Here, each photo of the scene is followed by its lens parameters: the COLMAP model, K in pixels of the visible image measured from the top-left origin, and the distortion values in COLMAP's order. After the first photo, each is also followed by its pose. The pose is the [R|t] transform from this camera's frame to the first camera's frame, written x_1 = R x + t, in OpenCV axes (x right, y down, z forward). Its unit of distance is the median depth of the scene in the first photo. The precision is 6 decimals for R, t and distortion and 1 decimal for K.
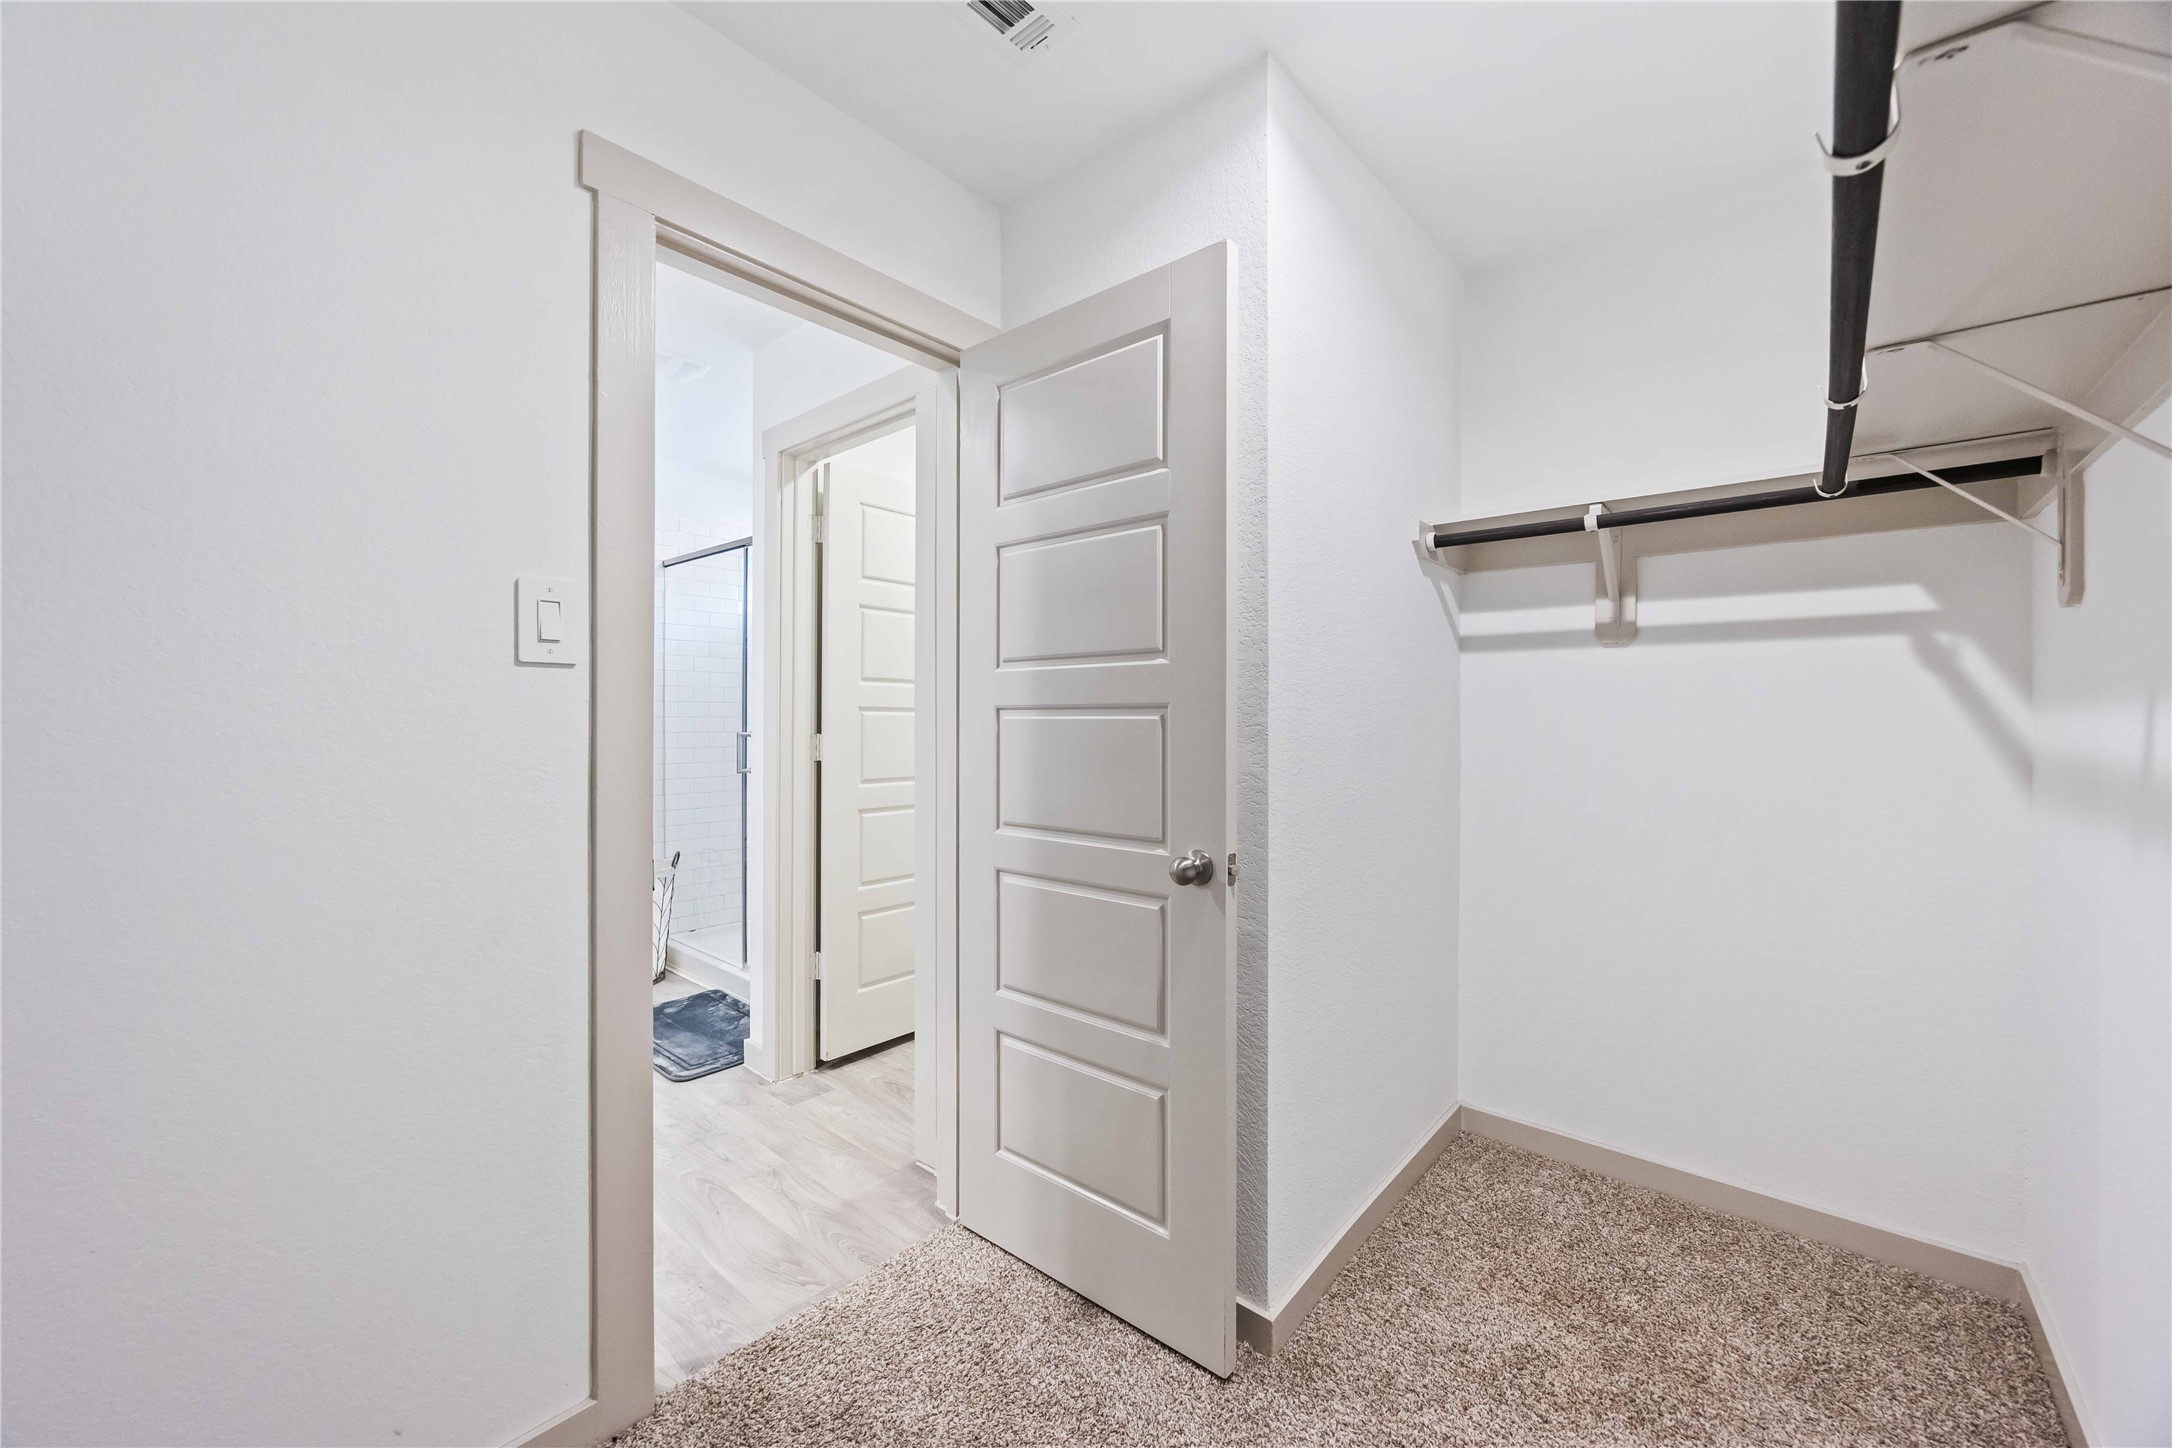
lens RADIAL K [[833.4, 0, 1076.6], [0, 833.4, 708.2], [0, 0, 1]] dist [-0.002271, 0.000069]
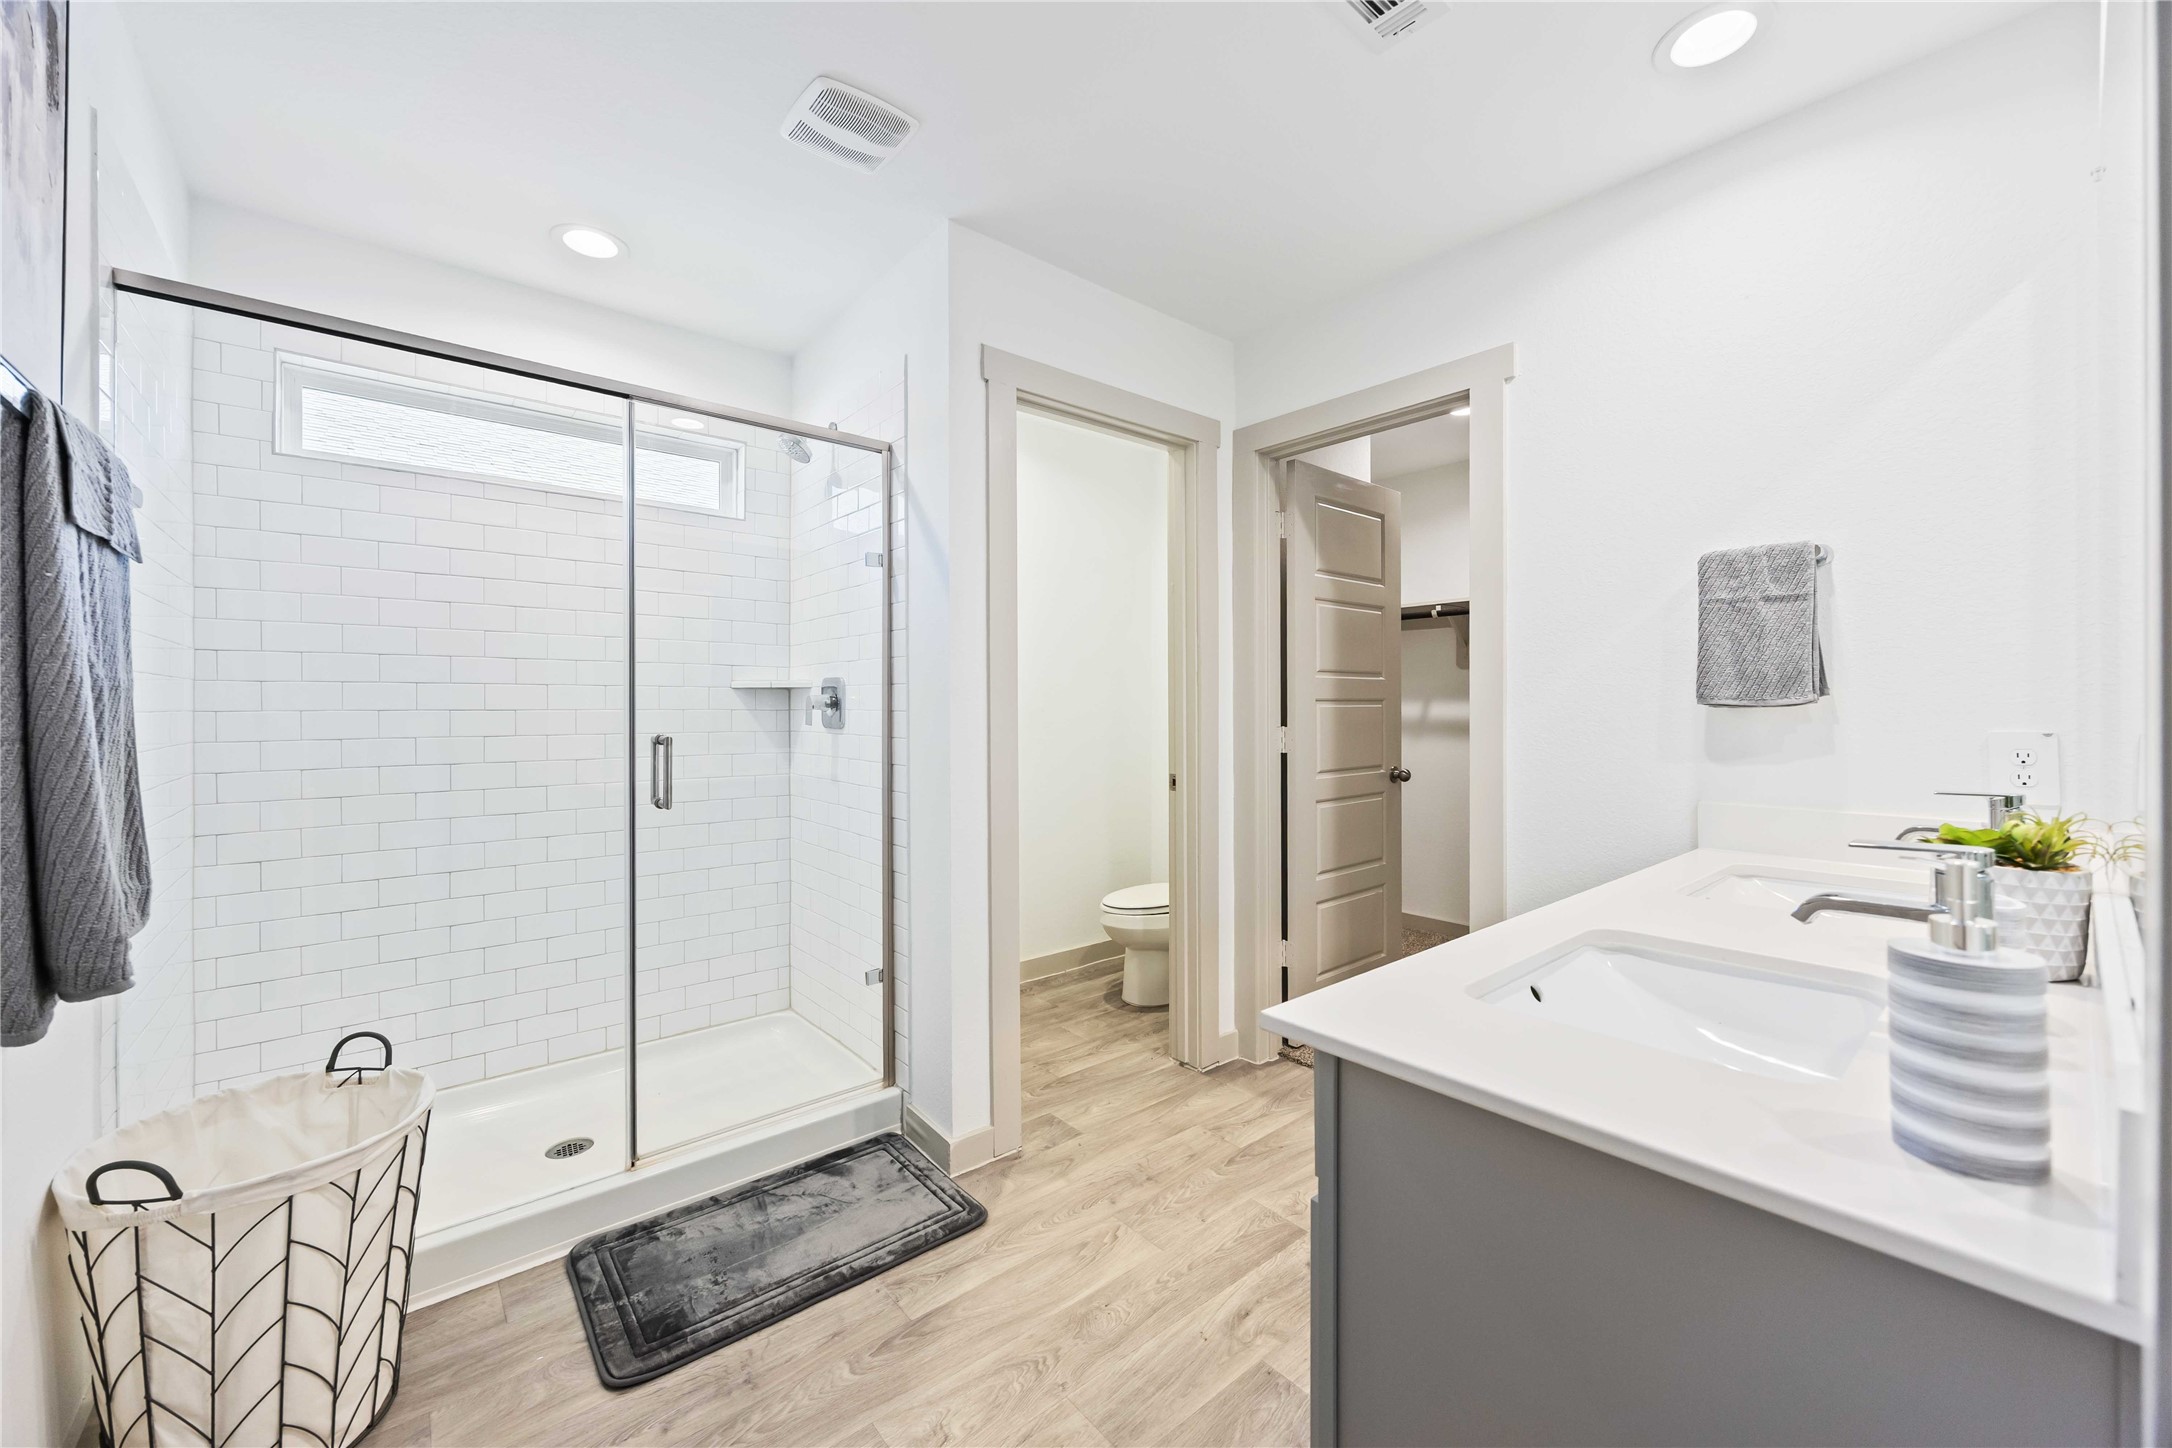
lens RADIAL K [[833.4, 0, 1076.6], [0, 833.4, 708.2], [0, 0, 1]] dist [-0.002271, 0.000069]
pose [[0.158212, -0.001877, 0.987403, -1.470928], [-0.001912, 0.999996, 0.002208, 0.009687], [-0.987403, -0.002237, 0.158208, 1.018094]]
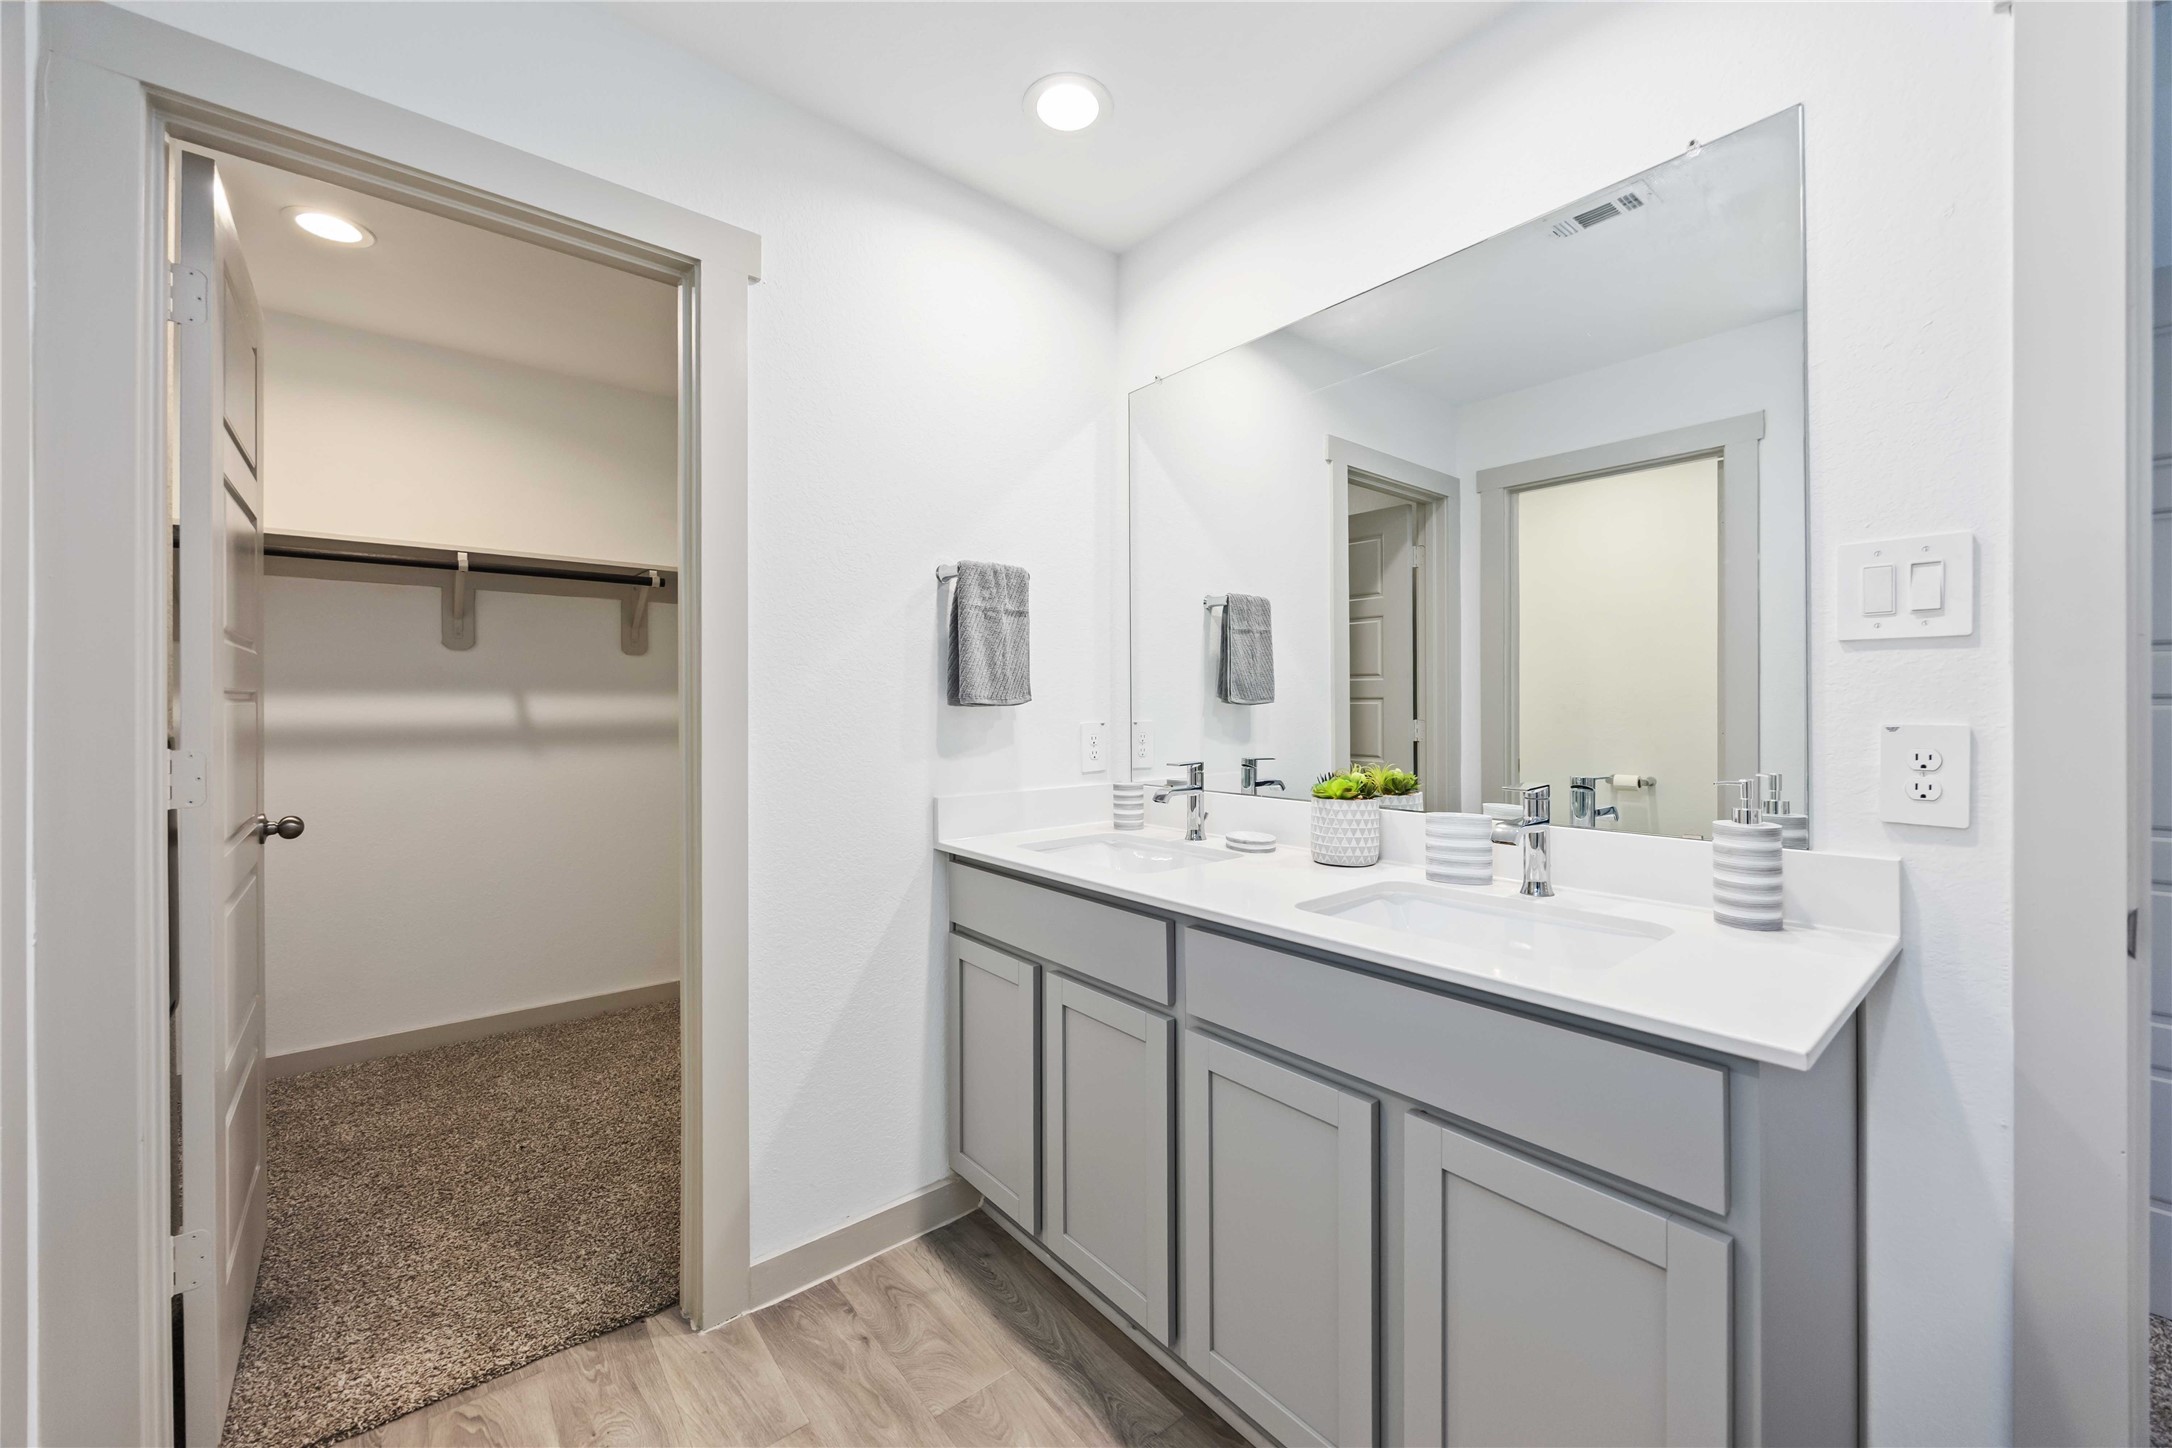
lens RADIAL K [[833.4, 0, 1076.6], [0, 833.4, 708.2], [0, 0, 1]] dist [-0.002271, 0.000069]
pose [[-0.986686, 0.001647, 0.162629, -0.409651], [0.001531, 0.999998, -0.000836, 0.013645], [-0.162630, -0.000576, -0.986687, 1.597435]]
